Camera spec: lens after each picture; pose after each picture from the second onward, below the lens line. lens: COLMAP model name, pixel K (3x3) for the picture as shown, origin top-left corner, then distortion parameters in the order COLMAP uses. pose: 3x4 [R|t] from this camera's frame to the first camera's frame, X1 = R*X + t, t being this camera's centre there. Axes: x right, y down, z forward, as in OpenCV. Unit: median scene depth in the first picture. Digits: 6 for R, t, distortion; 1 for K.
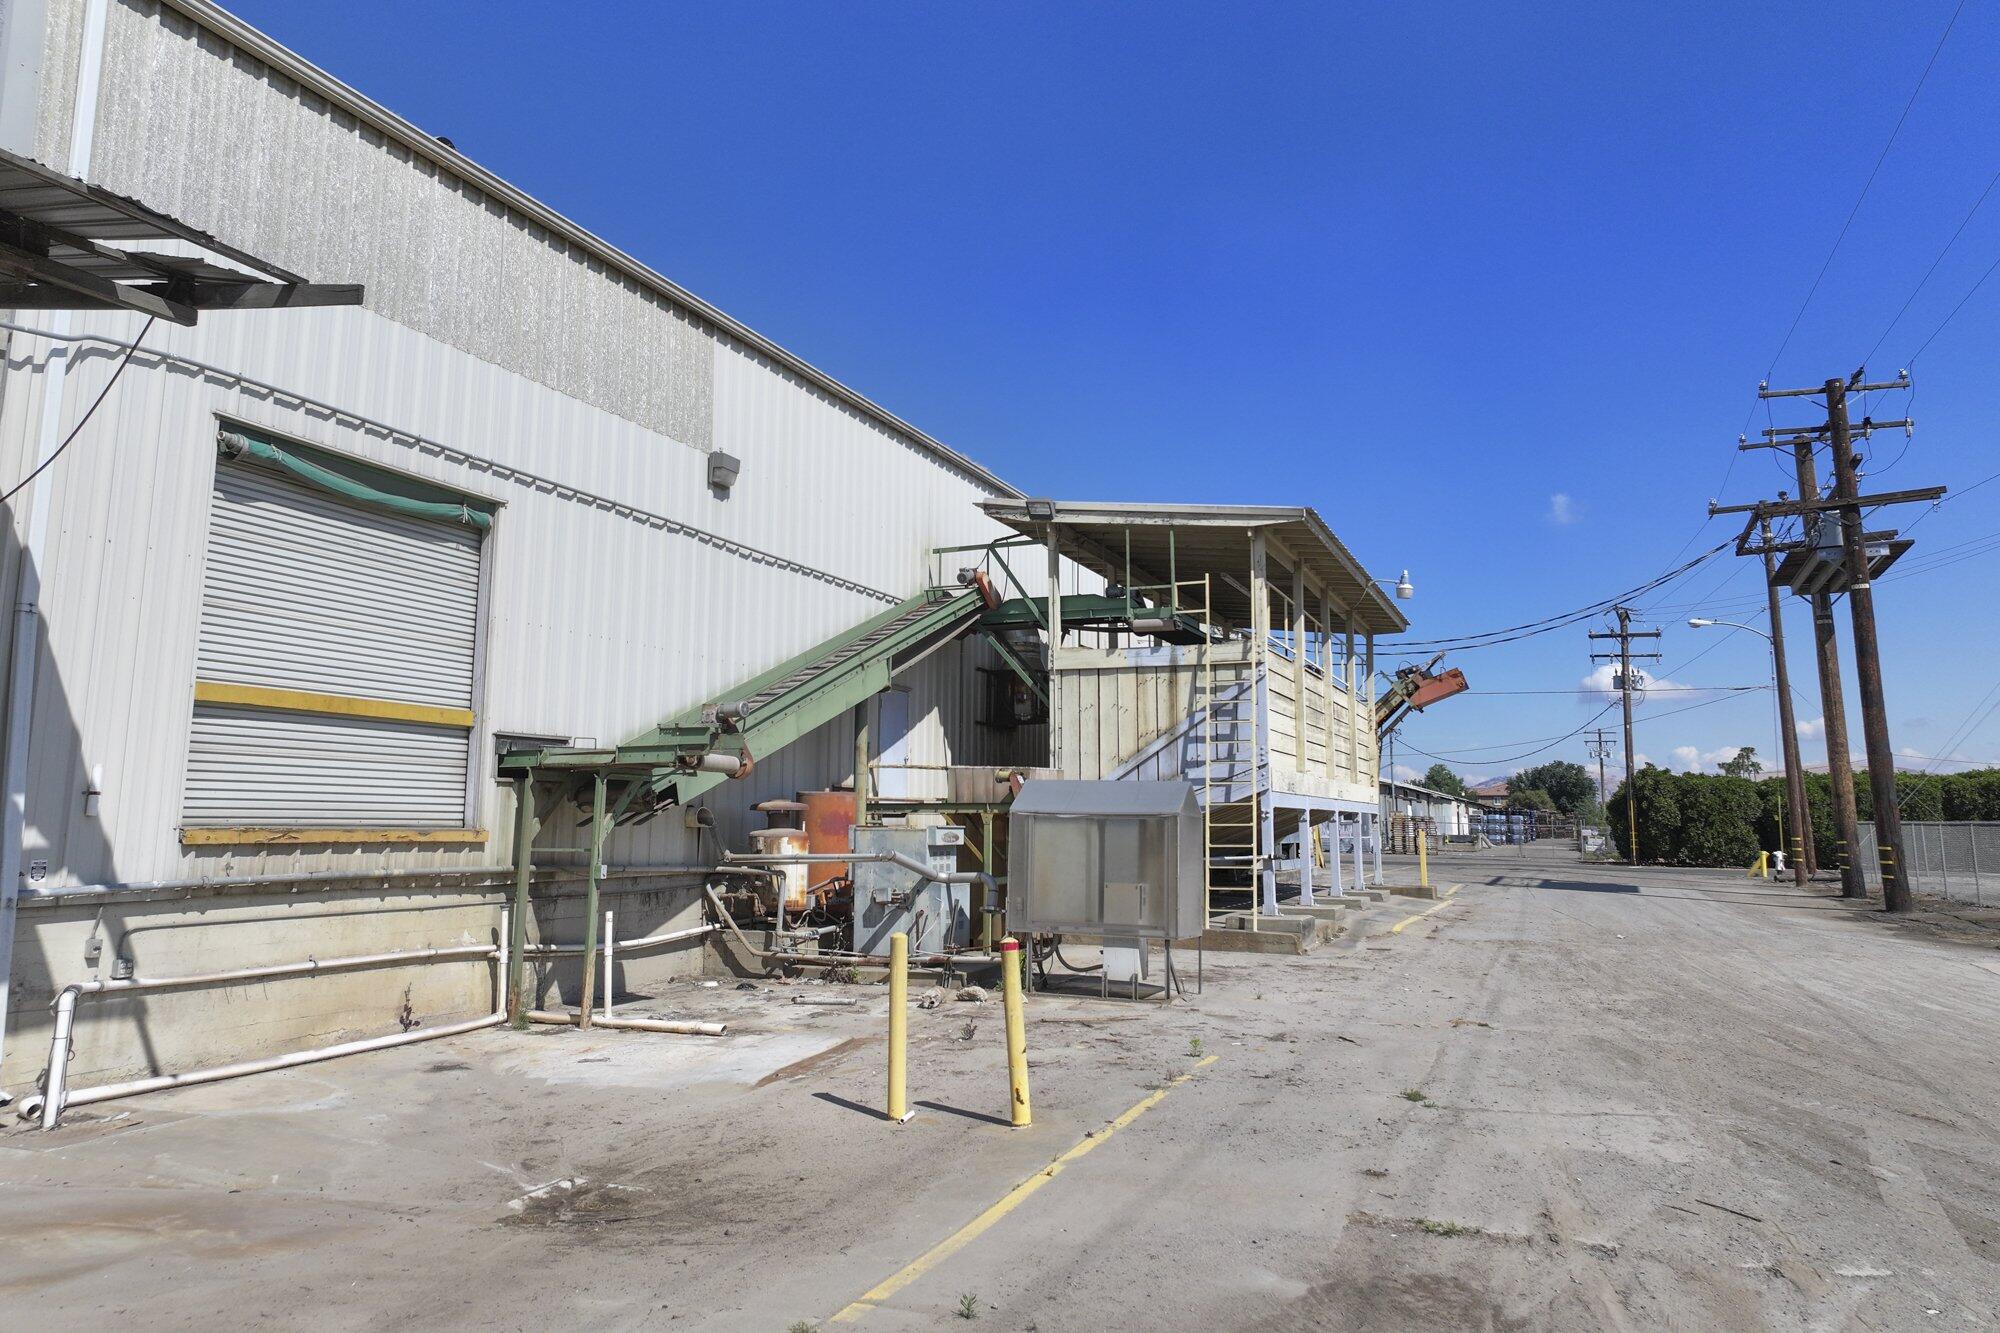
lens RADIAL K [[1382.7, 0, 1003.3], [0, 1382.7, 653.7], [0, 0, 1]] dist [-0.001053, 0.000428]
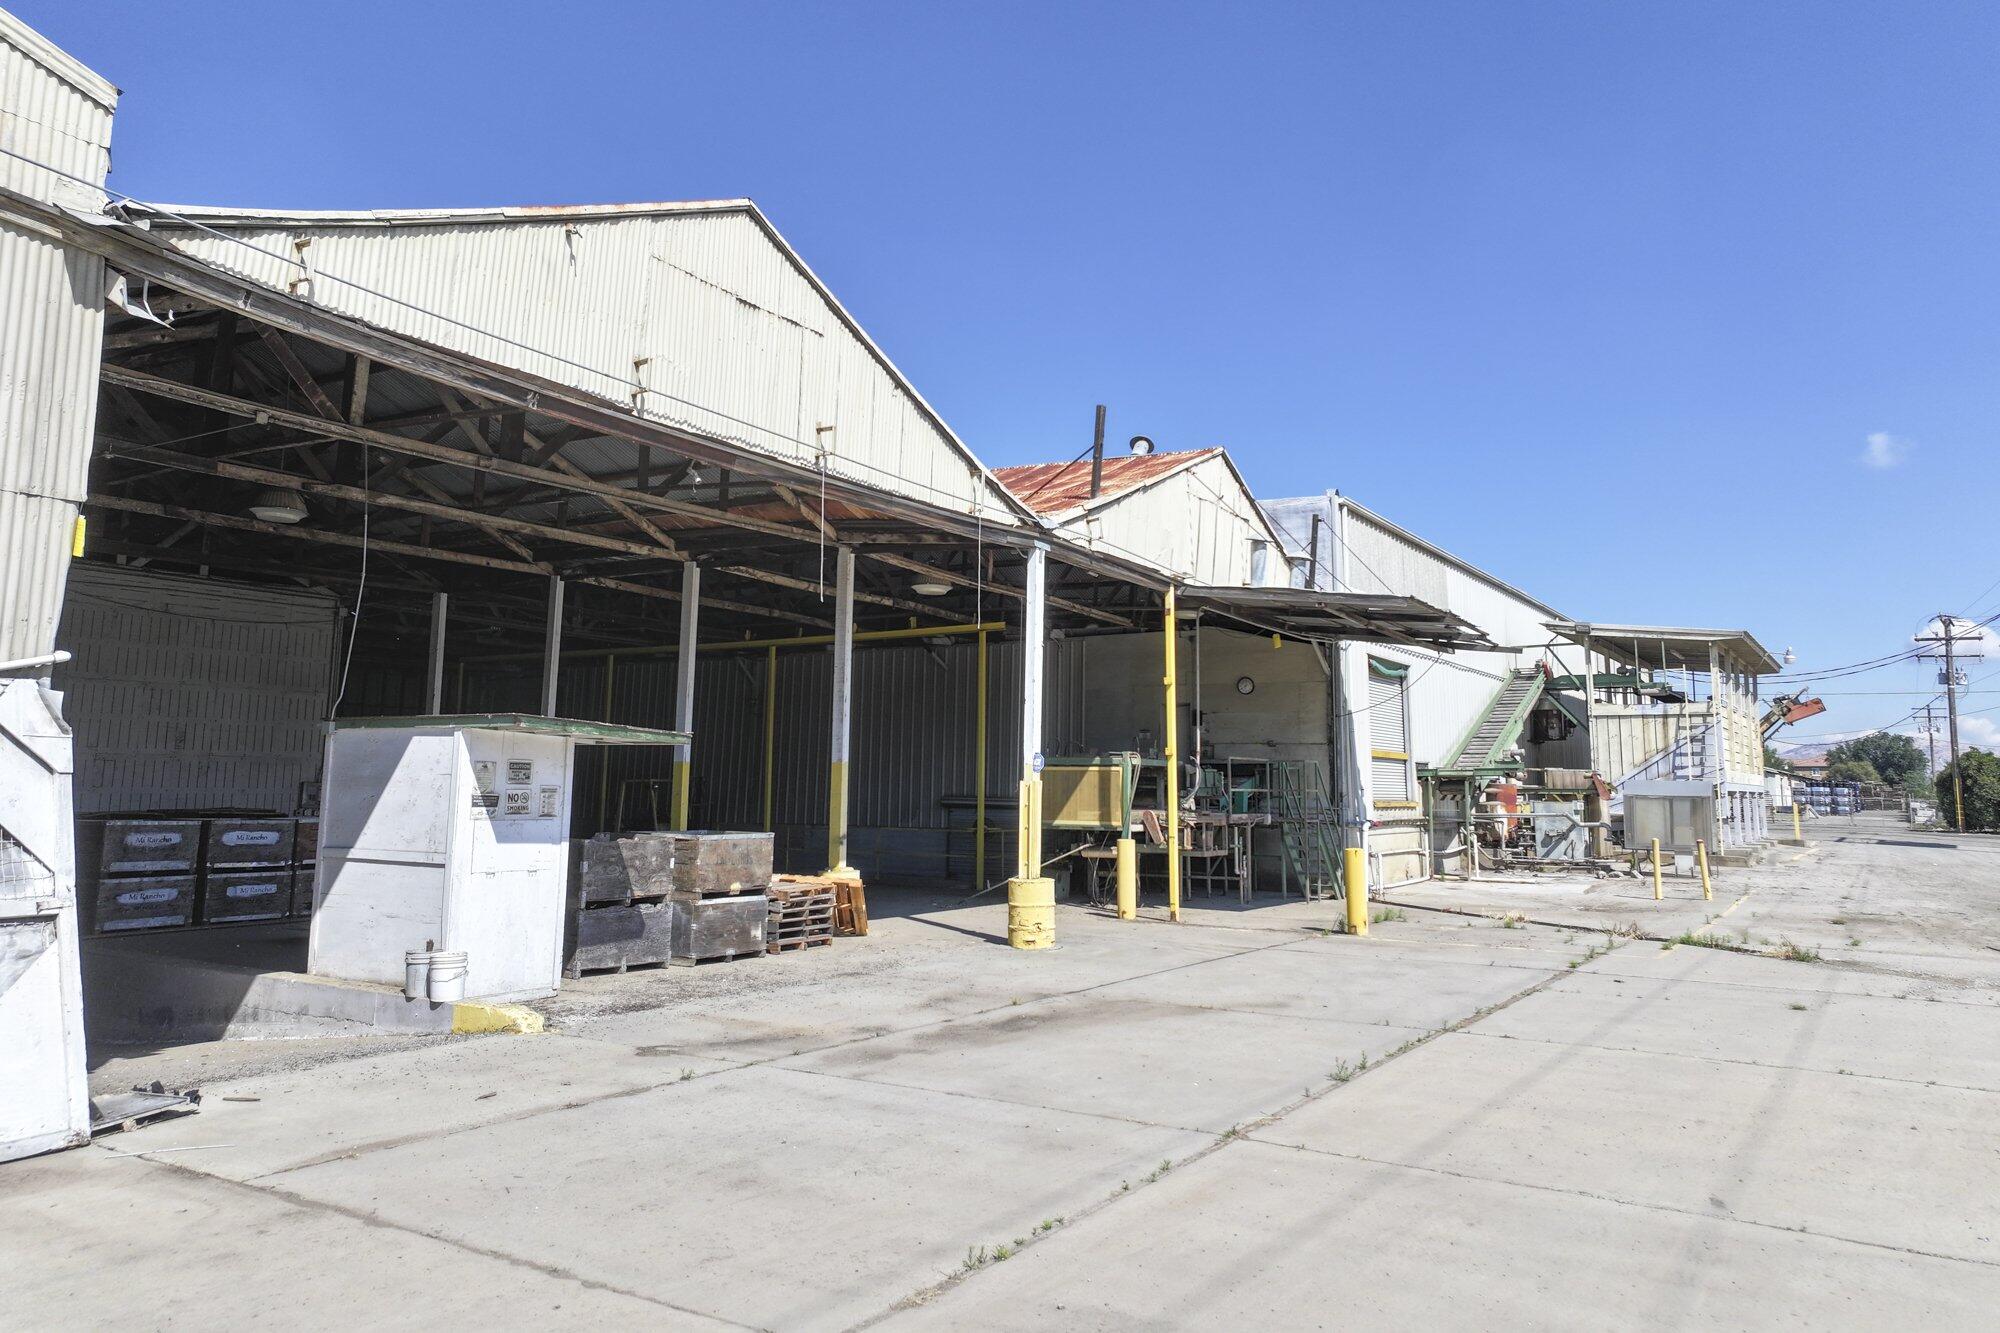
lens RADIAL K [[1382.7, 0, 979.6], [0, 1382.7, 621.3], [0, 0, 1]] dist [-0.001053, 0.000428]
pose [[0.980889, -0.016207, -0.193892, -0.082980], [0.016527, 0.999863, 0.000031, -0.025880], [0.193865, -0.003235, 0.981023, -0.198586]]
